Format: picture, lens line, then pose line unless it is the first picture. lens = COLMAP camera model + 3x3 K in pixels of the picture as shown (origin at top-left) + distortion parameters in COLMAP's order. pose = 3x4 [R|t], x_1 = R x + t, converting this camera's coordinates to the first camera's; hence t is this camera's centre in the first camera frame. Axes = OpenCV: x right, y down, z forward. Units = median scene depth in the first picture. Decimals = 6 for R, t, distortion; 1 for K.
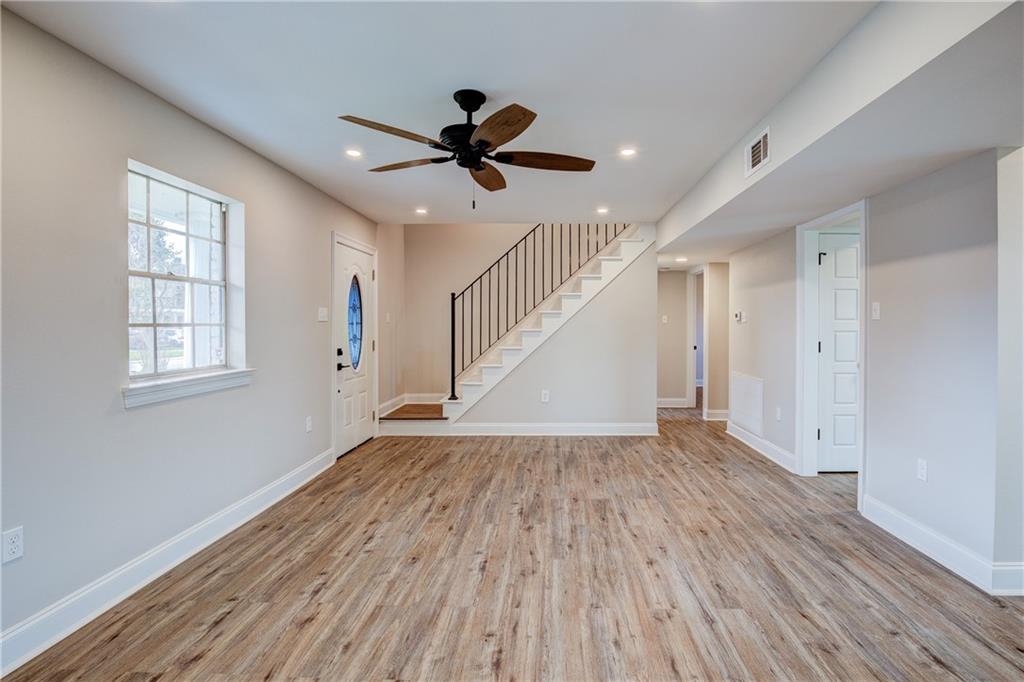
lens RADIAL K [[490.0, 0, 524.8], [0, 490.0, 323.5], [0, 0, 1]] dist [-0.001781, -0.000479]
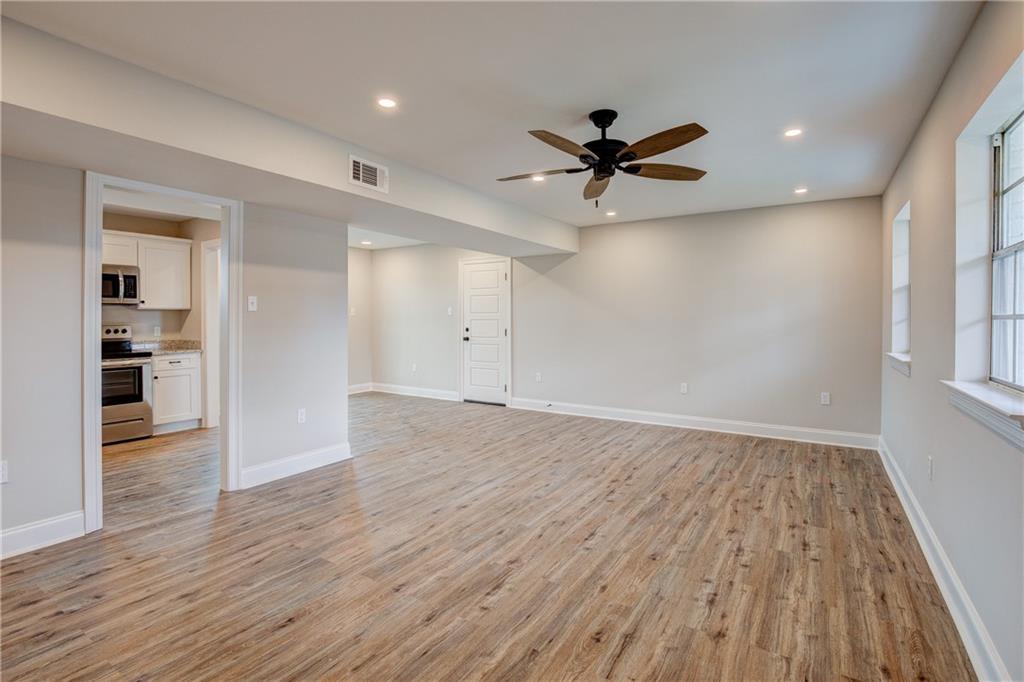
lens RADIAL K [[490.0, 0, 524.8], [0, 490.0, 323.5], [0, 0, 1]] dist [-0.001781, -0.000479]
pose [[-0.882339, -0.008398, 0.470540, -0.448405], [-0.006081, 0.999961, 0.006443, 0.010236], [-0.470575, 0.002823, -0.882355, 1.953189]]
